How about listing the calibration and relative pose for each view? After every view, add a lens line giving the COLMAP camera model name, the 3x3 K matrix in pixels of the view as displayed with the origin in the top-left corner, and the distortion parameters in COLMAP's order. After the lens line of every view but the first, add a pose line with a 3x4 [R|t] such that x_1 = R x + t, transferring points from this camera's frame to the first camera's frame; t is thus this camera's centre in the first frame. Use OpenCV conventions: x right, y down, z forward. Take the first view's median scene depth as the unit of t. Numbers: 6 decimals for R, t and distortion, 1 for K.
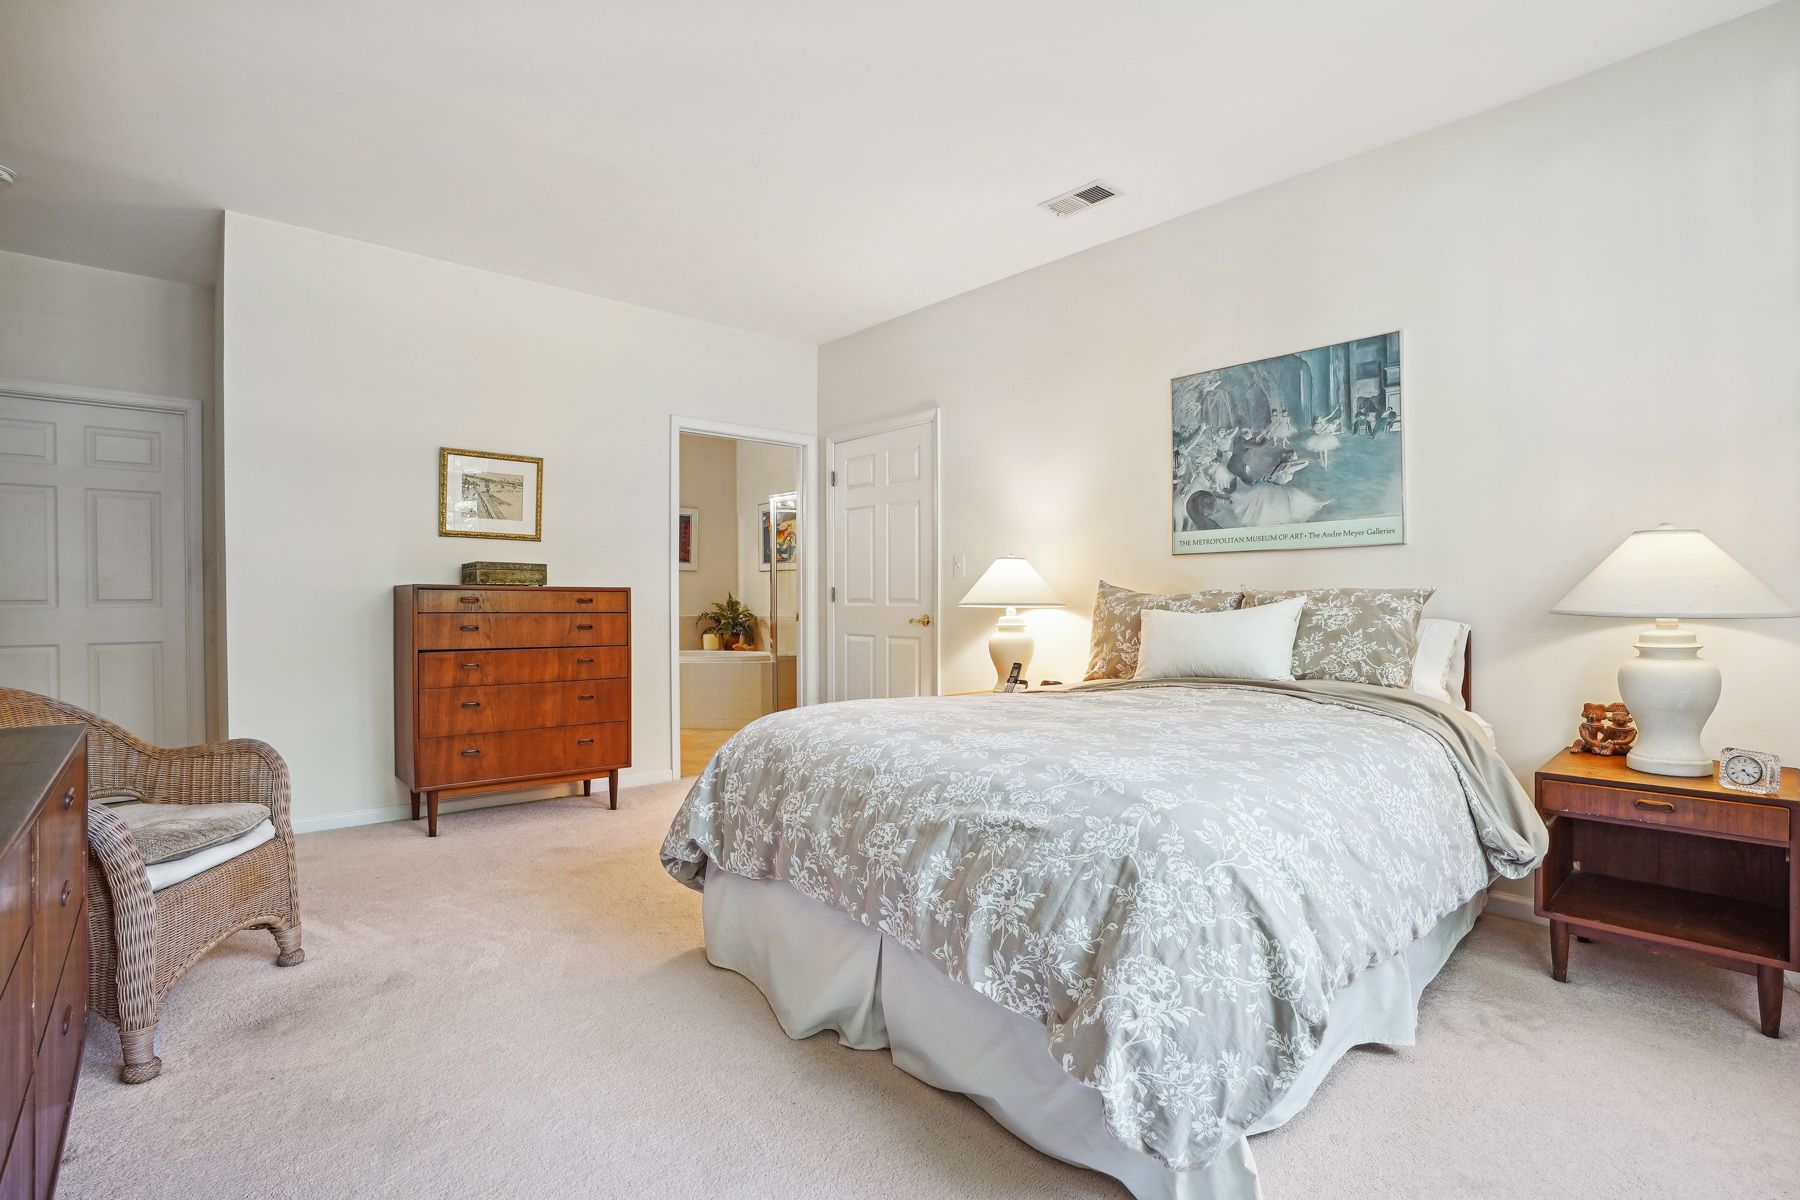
lens RADIAL K [[877.1, 0, 902.8], [0, 877.1, 594.0], [0, 0, 1]] dist [0.000540, 0.001142]
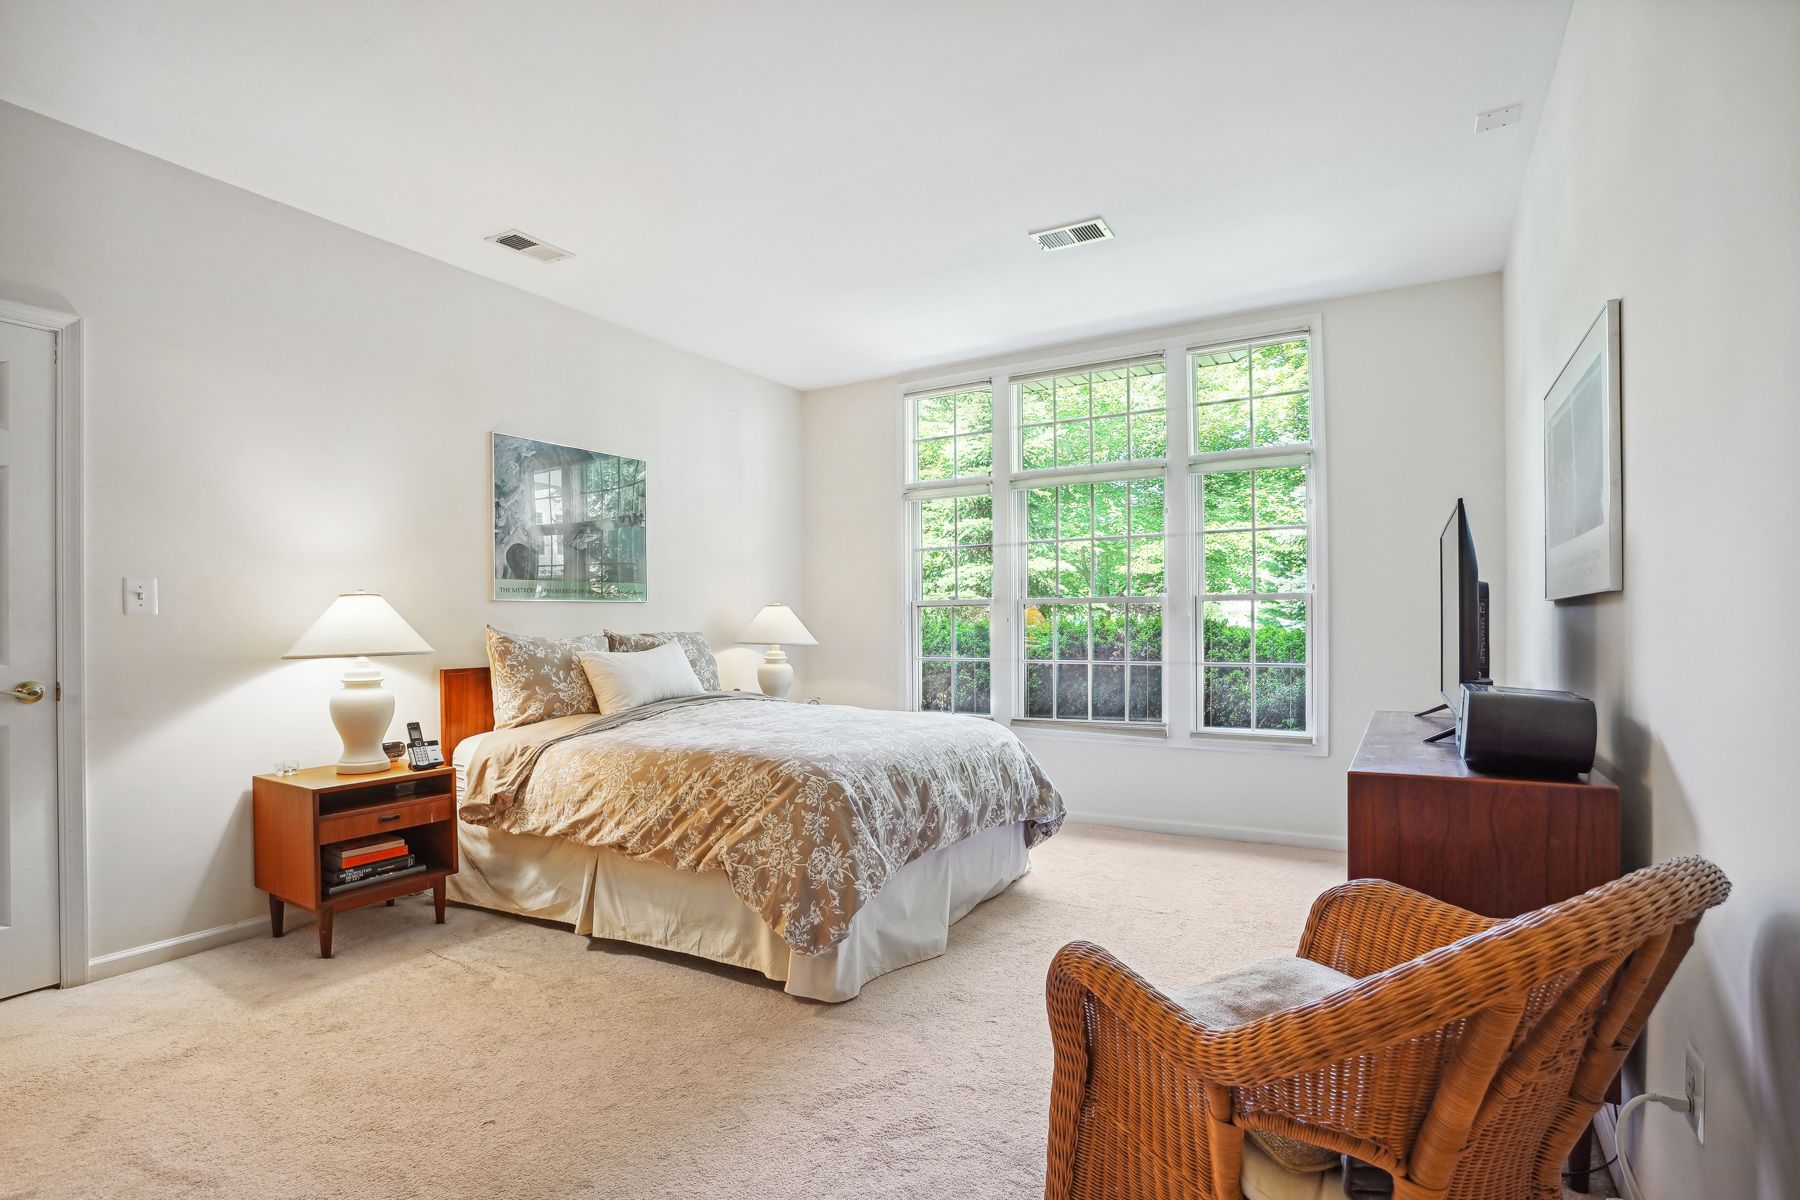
lens RADIAL K [[877.1, 0, 903.7], [0, 877.1, 615.0], [0, 0, 1]] dist [0.000540, 0.001142]
pose [[-0.295653, 0.005448, 0.955280, -0.862360], [0.000604, 0.999985, -0.005516, -0.021128], [-0.955295, -0.001054, -0.295652, 0.860516]]
